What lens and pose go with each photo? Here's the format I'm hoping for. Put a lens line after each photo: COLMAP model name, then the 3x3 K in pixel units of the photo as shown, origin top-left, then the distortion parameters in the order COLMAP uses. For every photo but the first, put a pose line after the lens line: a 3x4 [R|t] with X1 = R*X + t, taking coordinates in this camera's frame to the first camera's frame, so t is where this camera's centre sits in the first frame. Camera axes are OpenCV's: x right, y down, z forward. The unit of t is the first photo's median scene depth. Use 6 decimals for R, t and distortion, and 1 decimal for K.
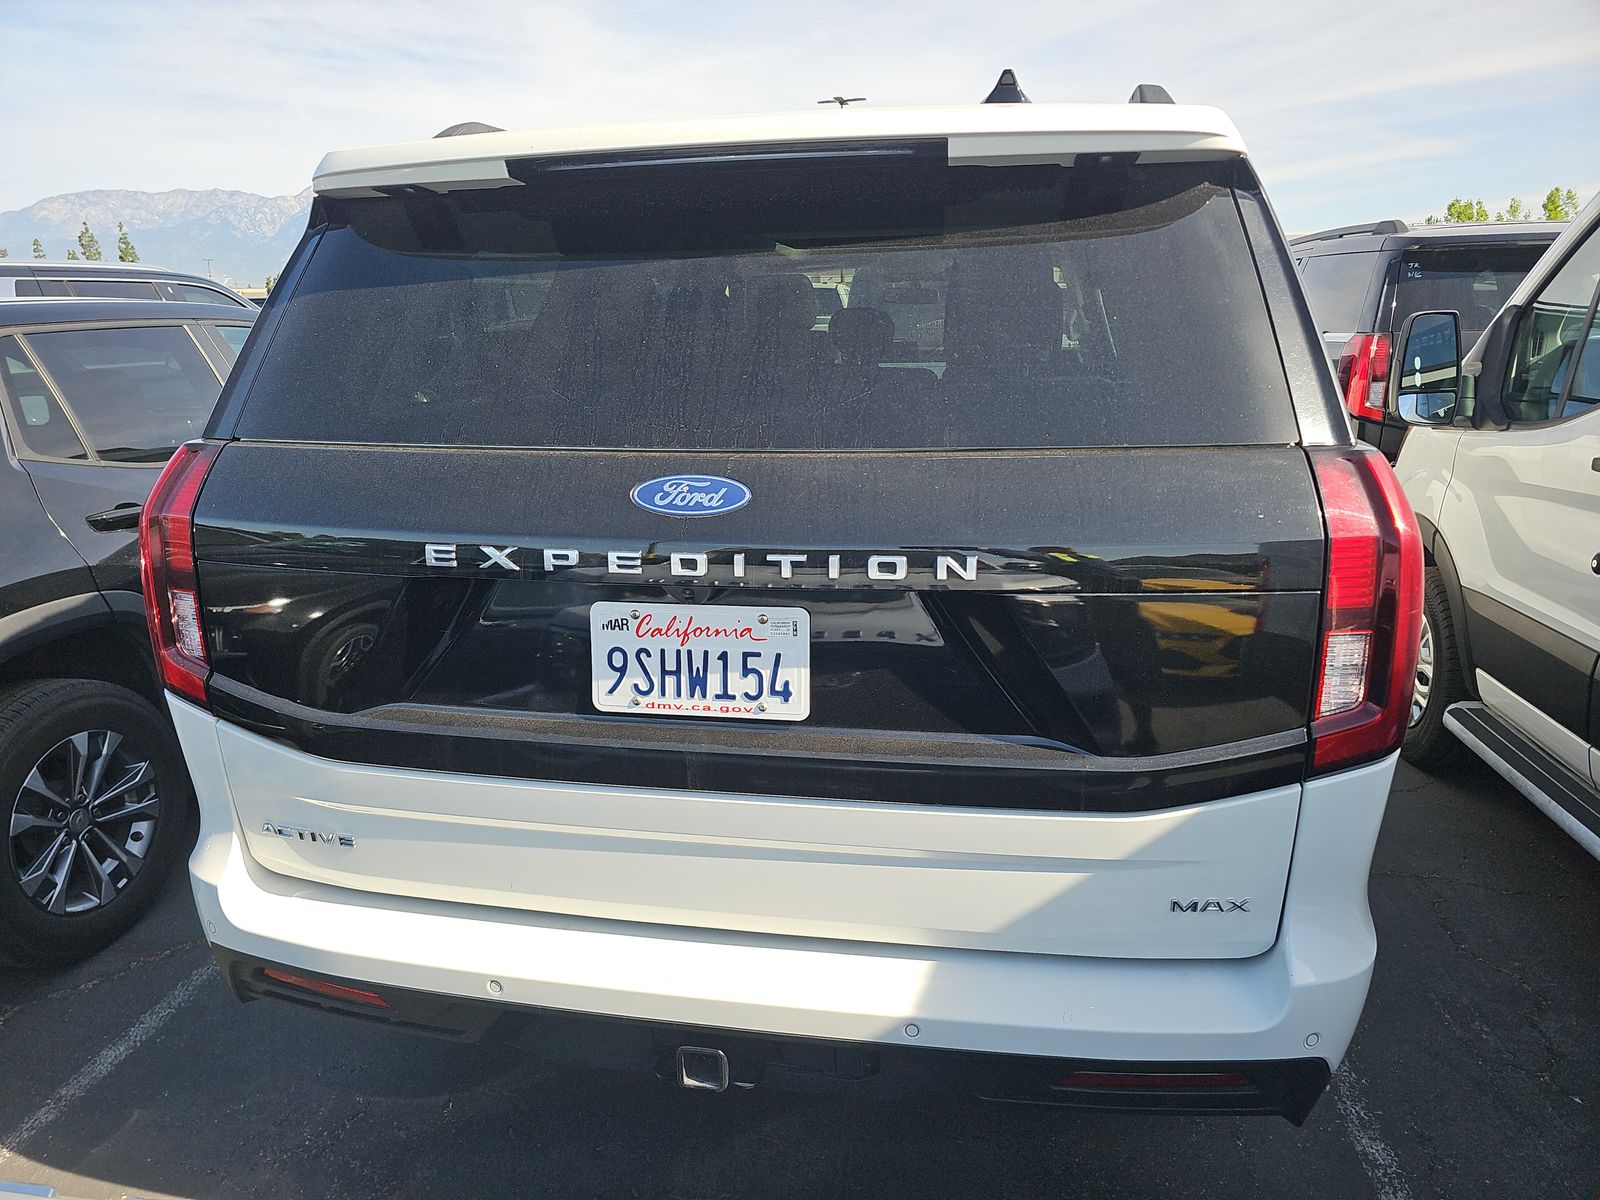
lens RADIAL K [[1089.9, 0, 800.0], [0, 1089.9, 600.0], [0, 0, 1]] dist [0.122819, -0.182140]
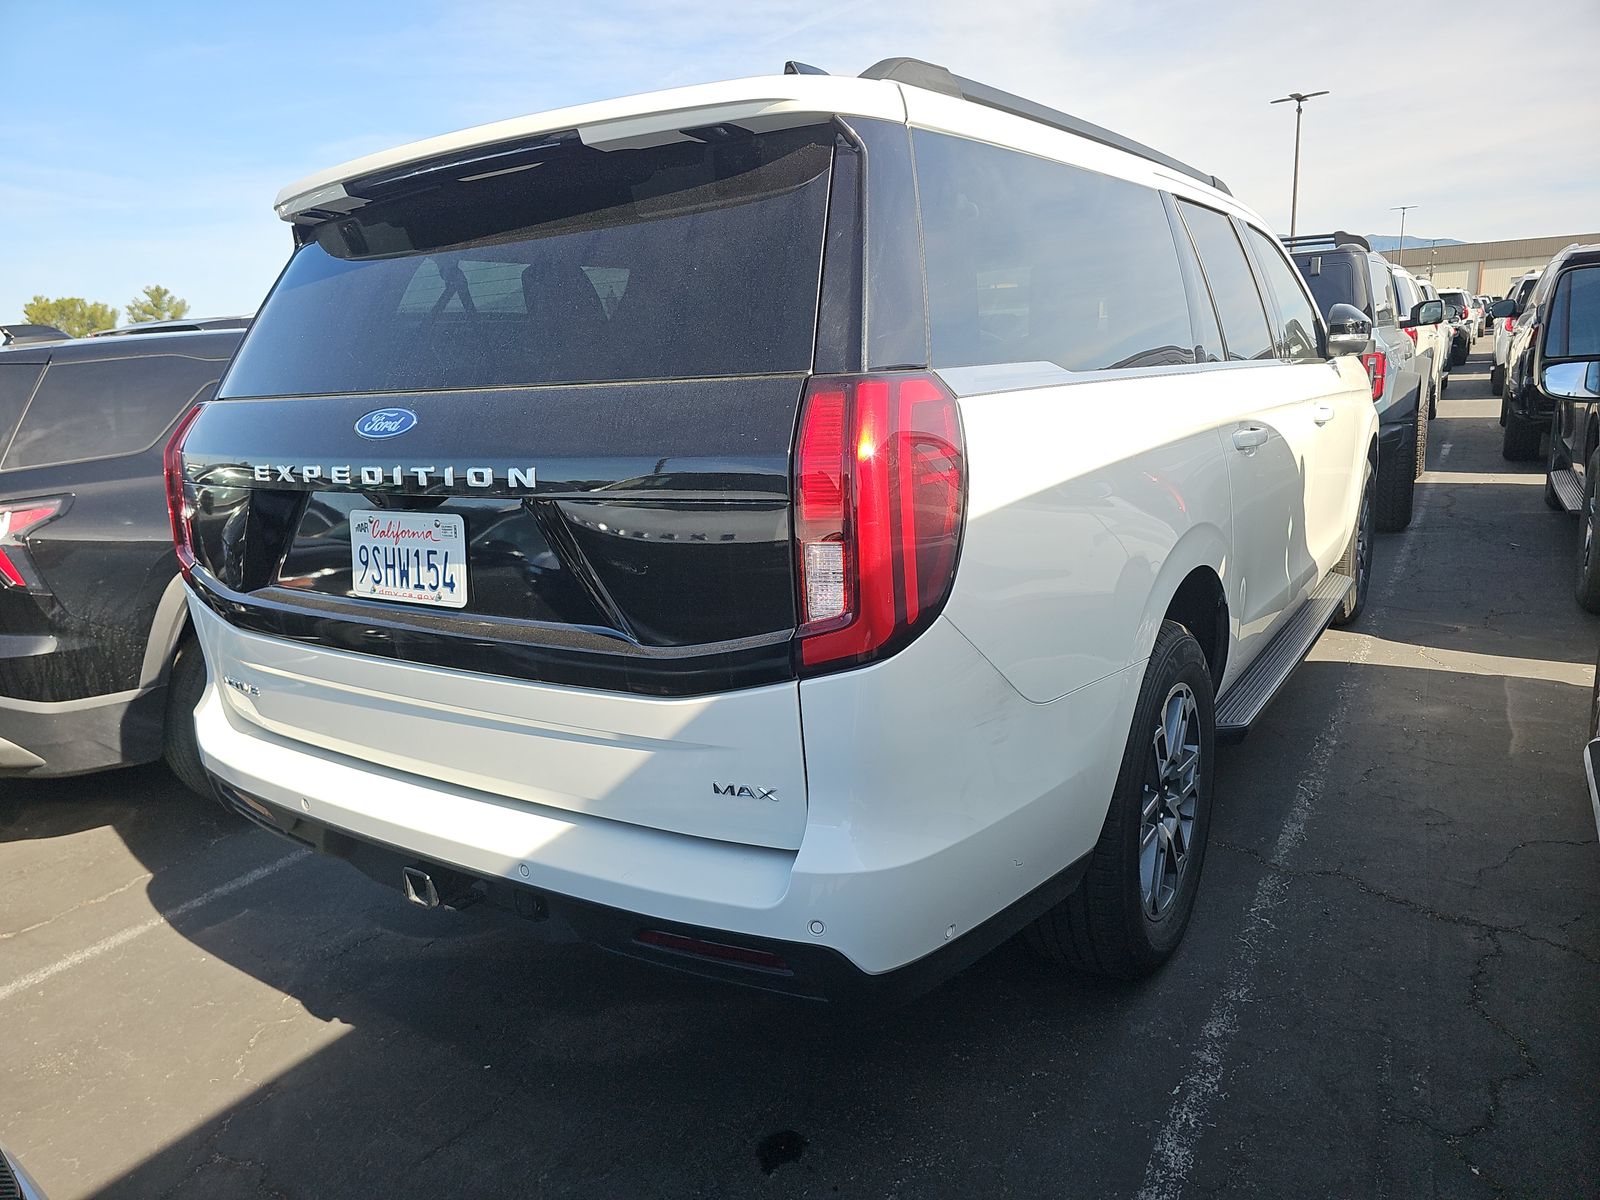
lens RADIAL K [[1101.6, 0, 803.1], [0, 1101.6, 590.7], [0, 0, 1]] dist [0.067493, -0.064680]
pose [[0.920658, 0.045508, -0.387709, 0.827435], [-0.055289, 0.998371, -0.014104, 0.086850], [0.386435, 0.034421, 0.921674, -0.000423]]
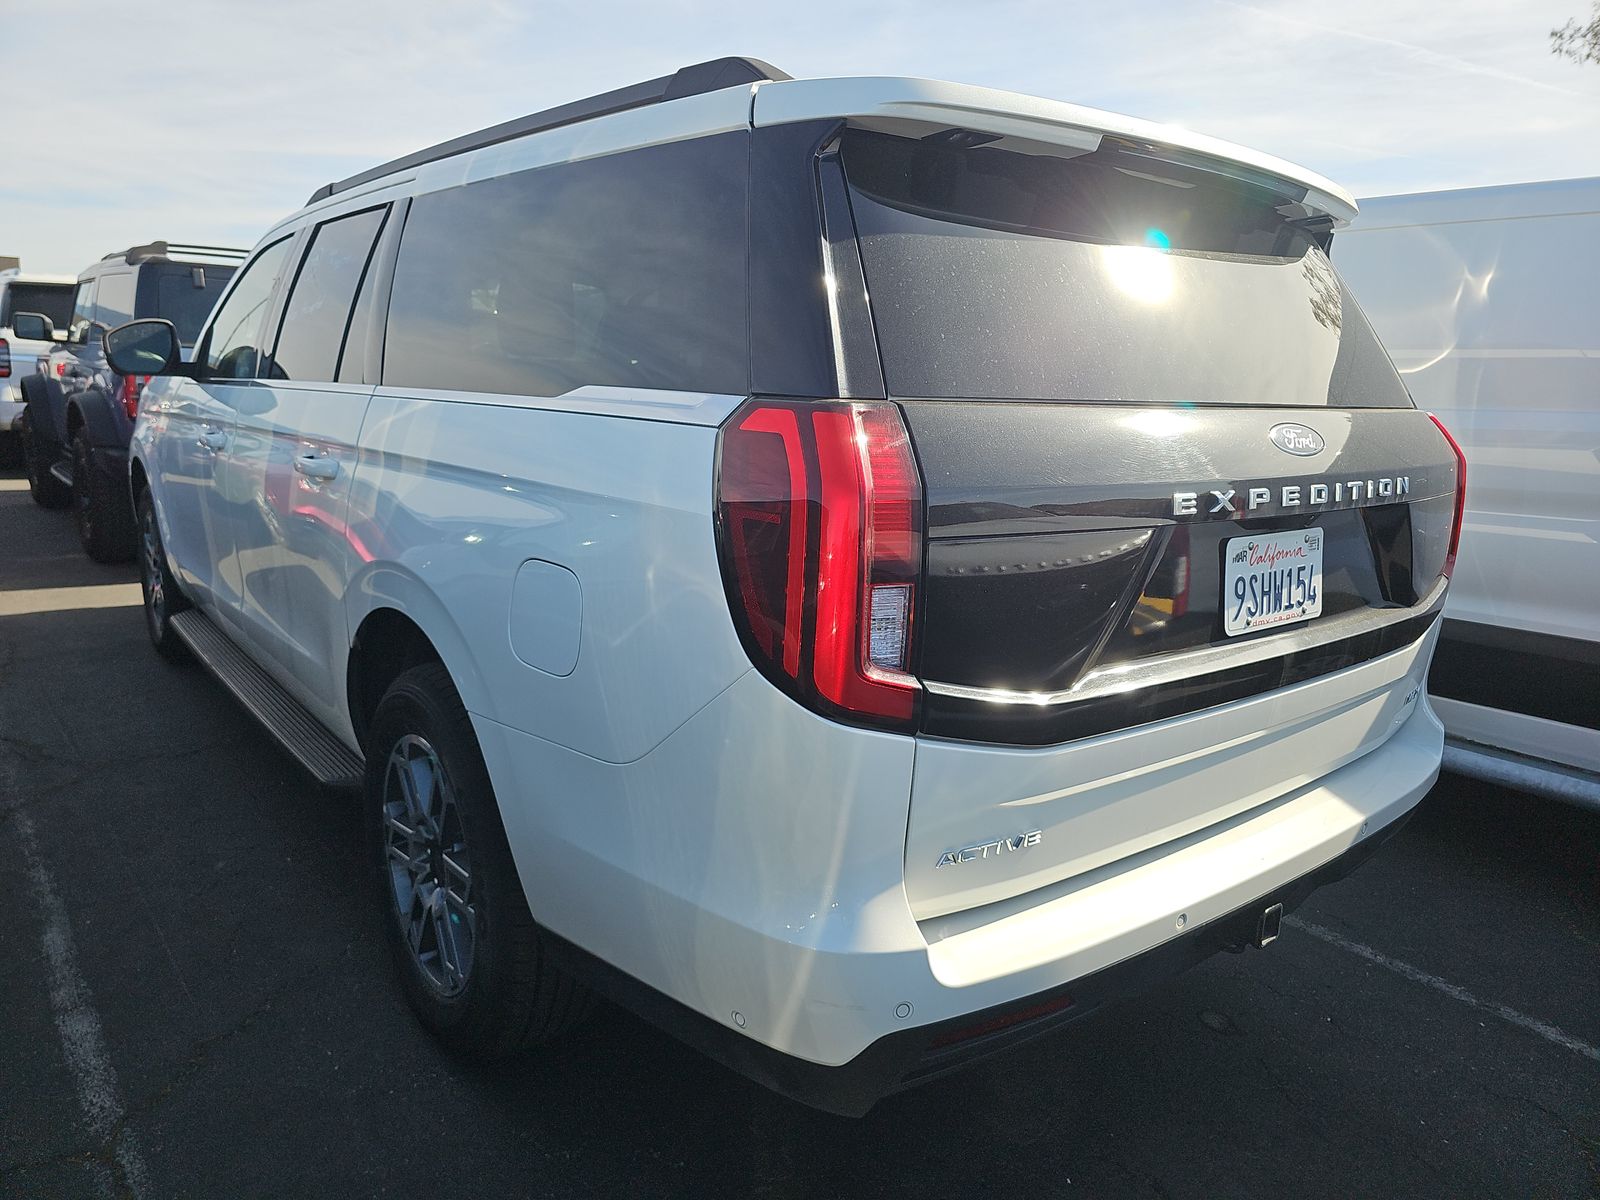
lens RADIAL K [[1089.9, 0, 800.0], [0, 1089.9, 600.0], [0, 0, 1]] dist [0.122819, -0.182140]
pose [[0.626461, -0.114384, 0.771014, -1.363747], [0.142401, 0.989321, 0.031068, -0.034870], [-0.766335, 0.090330, 0.636059, 0.629858]]
